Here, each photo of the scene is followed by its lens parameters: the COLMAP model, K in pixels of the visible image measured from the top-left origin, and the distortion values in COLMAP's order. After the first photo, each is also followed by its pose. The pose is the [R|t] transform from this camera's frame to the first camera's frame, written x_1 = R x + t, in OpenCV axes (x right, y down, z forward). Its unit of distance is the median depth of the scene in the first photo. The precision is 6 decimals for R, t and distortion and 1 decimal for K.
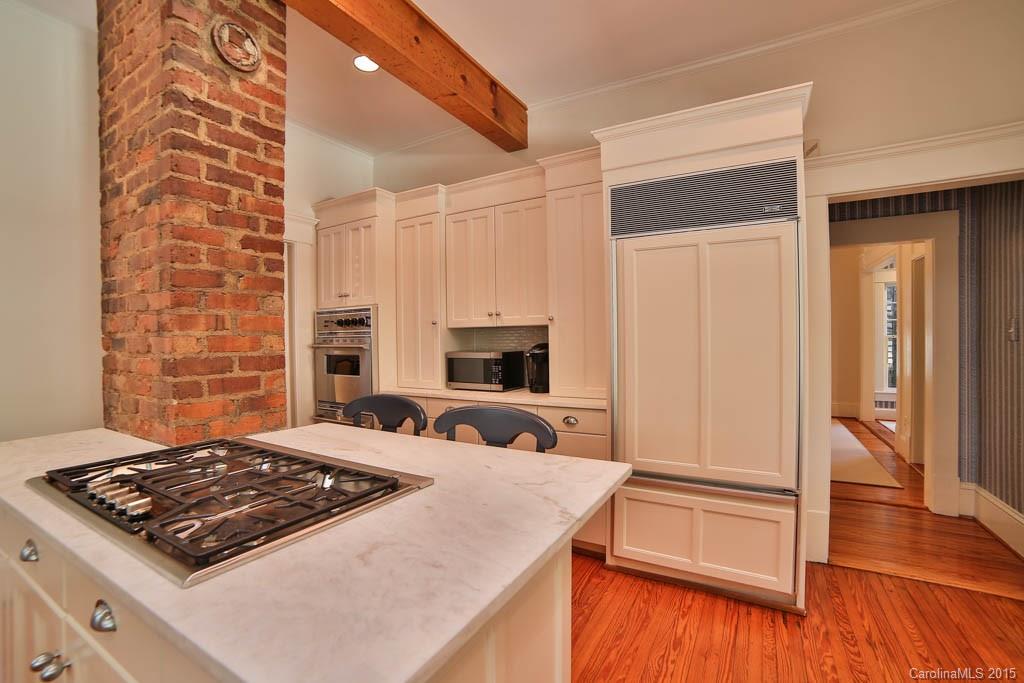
lens RADIAL K [[426.6, 0, 511.4], [0, 426.6, 339.6], [0, 0, 1]] dist [-0.002359, -0.000154]
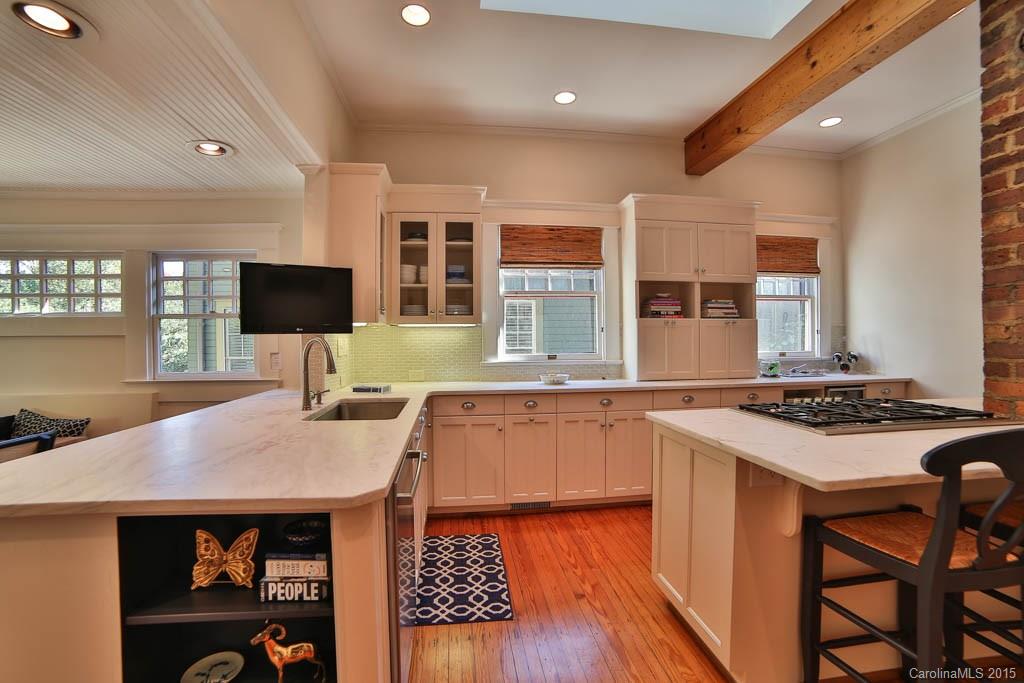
lens RADIAL K [[426.6, 0, 511.9], [0, 426.6, 340.3], [0, 0, 1]] dist [-0.002359, -0.000154]
pose [[-0.780227, 0.018394, -0.625227, 1.033834], [0.018010, 0.999814, 0.006939, 0.002388], [0.625238, -0.005846, -0.780412, 1.049663]]
